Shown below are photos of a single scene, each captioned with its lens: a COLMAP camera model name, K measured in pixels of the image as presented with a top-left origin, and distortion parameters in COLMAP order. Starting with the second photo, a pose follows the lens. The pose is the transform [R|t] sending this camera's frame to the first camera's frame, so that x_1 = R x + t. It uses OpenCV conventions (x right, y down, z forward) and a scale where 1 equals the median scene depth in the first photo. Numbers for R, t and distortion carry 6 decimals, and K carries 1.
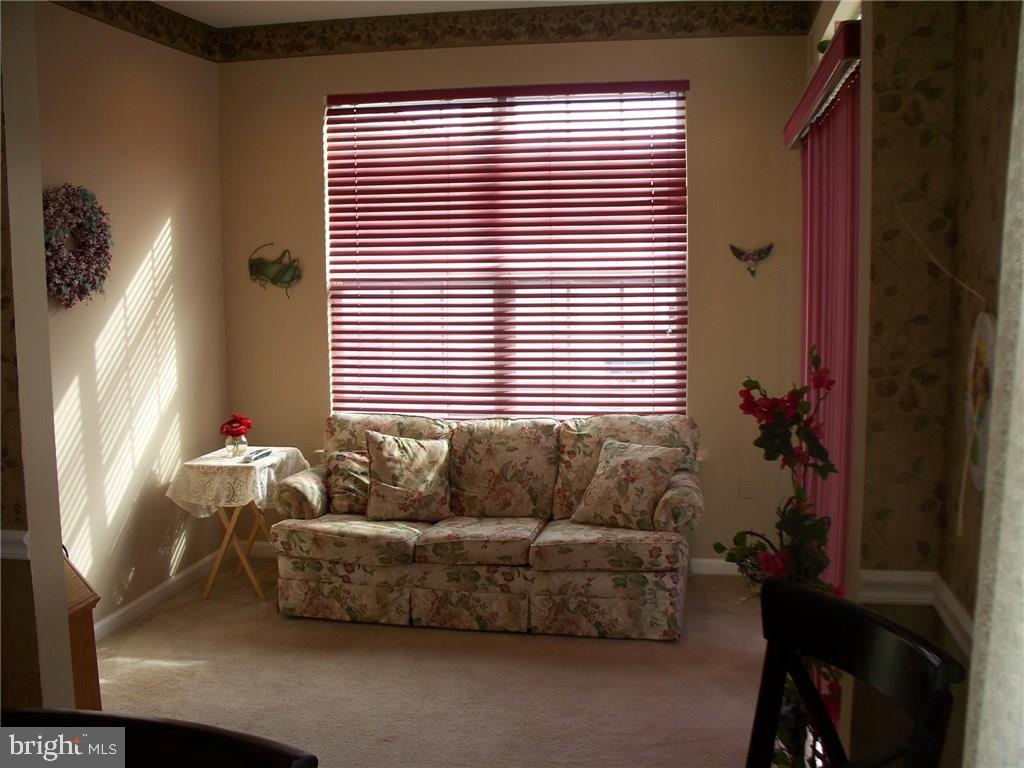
lens RADIAL K [[1059.6, 0, 524.2], [0, 1059.6, 383.5], [0, 0, 1]] dist [-0.216543, 0.244956]
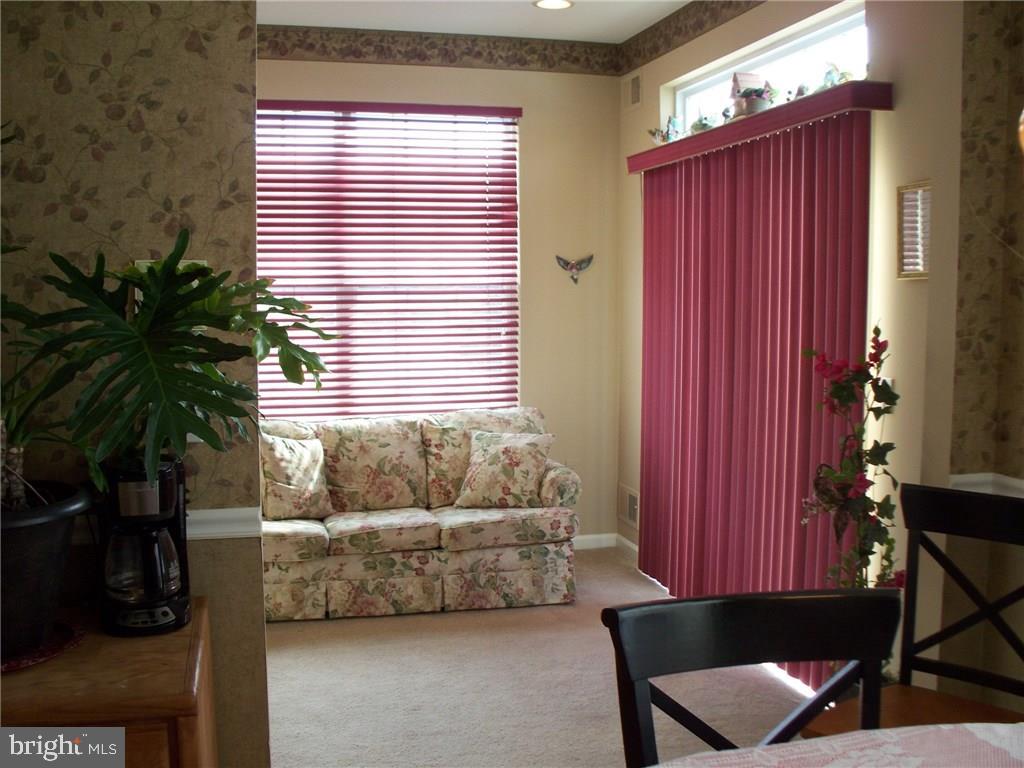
lens RADIAL K [[1059.6, 0, 524.2], [0, 1059.6, 383.5], [0, 0, 1]] dist [-0.216543, 0.244956]
pose [[0.908714, -0.027611, 0.416505, -0.351359], [0.037313, 0.999189, -0.015169, 0.023804], [-0.415748, 0.029325, 0.909007, -0.017634]]
